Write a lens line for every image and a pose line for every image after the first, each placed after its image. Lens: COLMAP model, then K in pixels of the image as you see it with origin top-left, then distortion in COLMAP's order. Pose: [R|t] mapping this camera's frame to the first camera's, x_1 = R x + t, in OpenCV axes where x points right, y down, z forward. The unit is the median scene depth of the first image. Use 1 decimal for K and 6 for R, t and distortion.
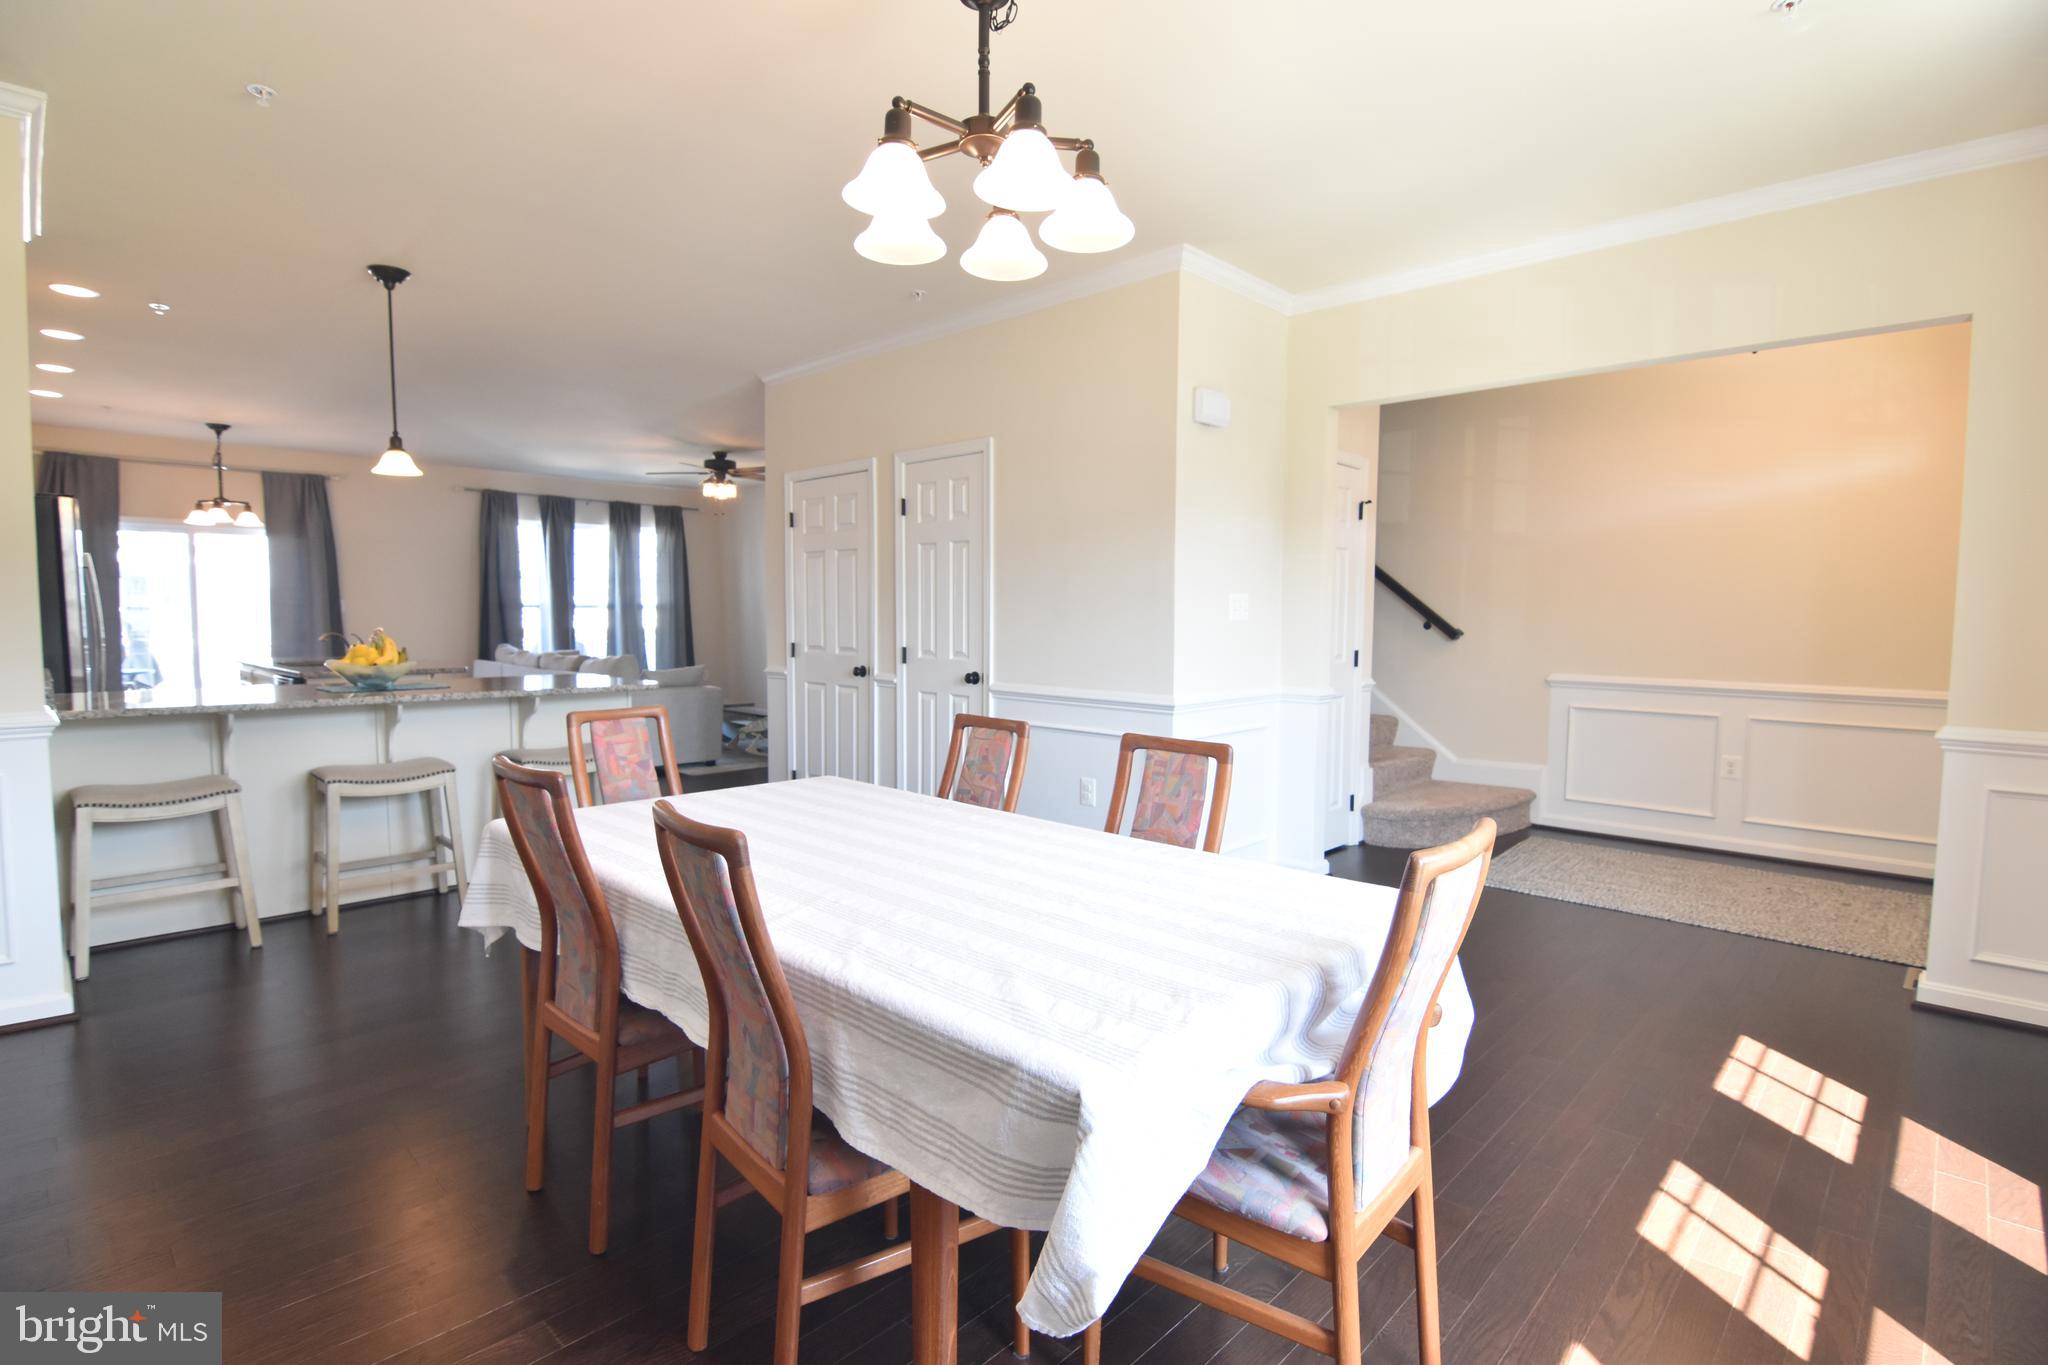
lens RADIAL K [[996.4, 0, 1024.0], [0, 996.4, 682.5], [0, 0, 1]] dist [-0.020626, -0.000902]
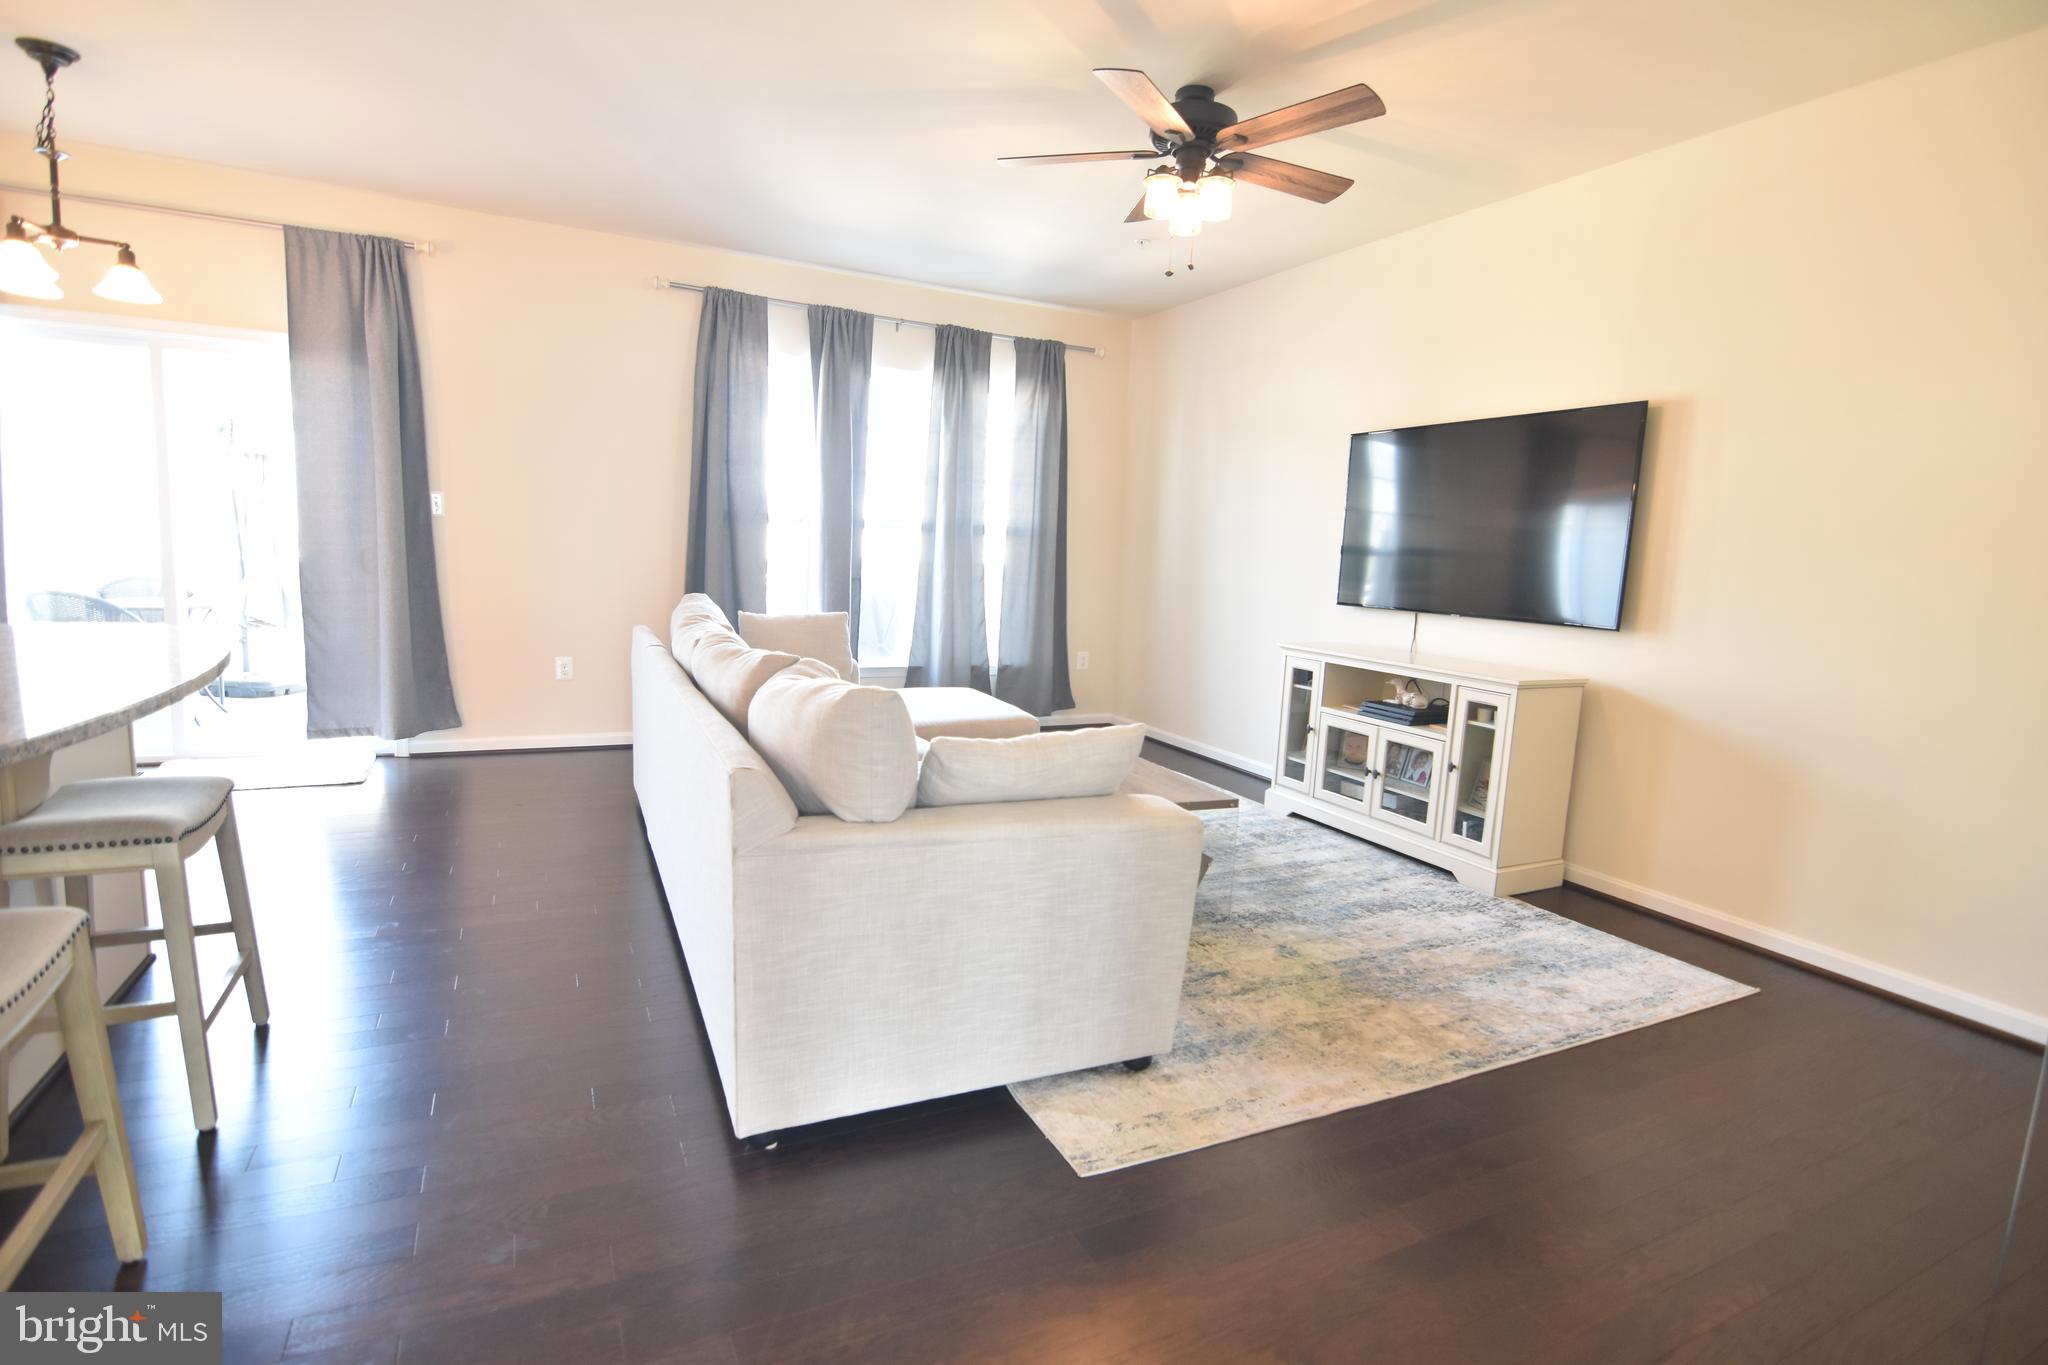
lens RADIAL K [[996.4, 0, 1024.0], [0, 996.4, 682.5], [0, 0, 1]] dist [-0.020626, -0.000902]
pose [[0.940242, 0.085491, -0.329599, -0.190685], [-0.067284, 0.995530, 0.066278, -0.033481], [0.333792, -0.040141, 0.941792, 0.529989]]
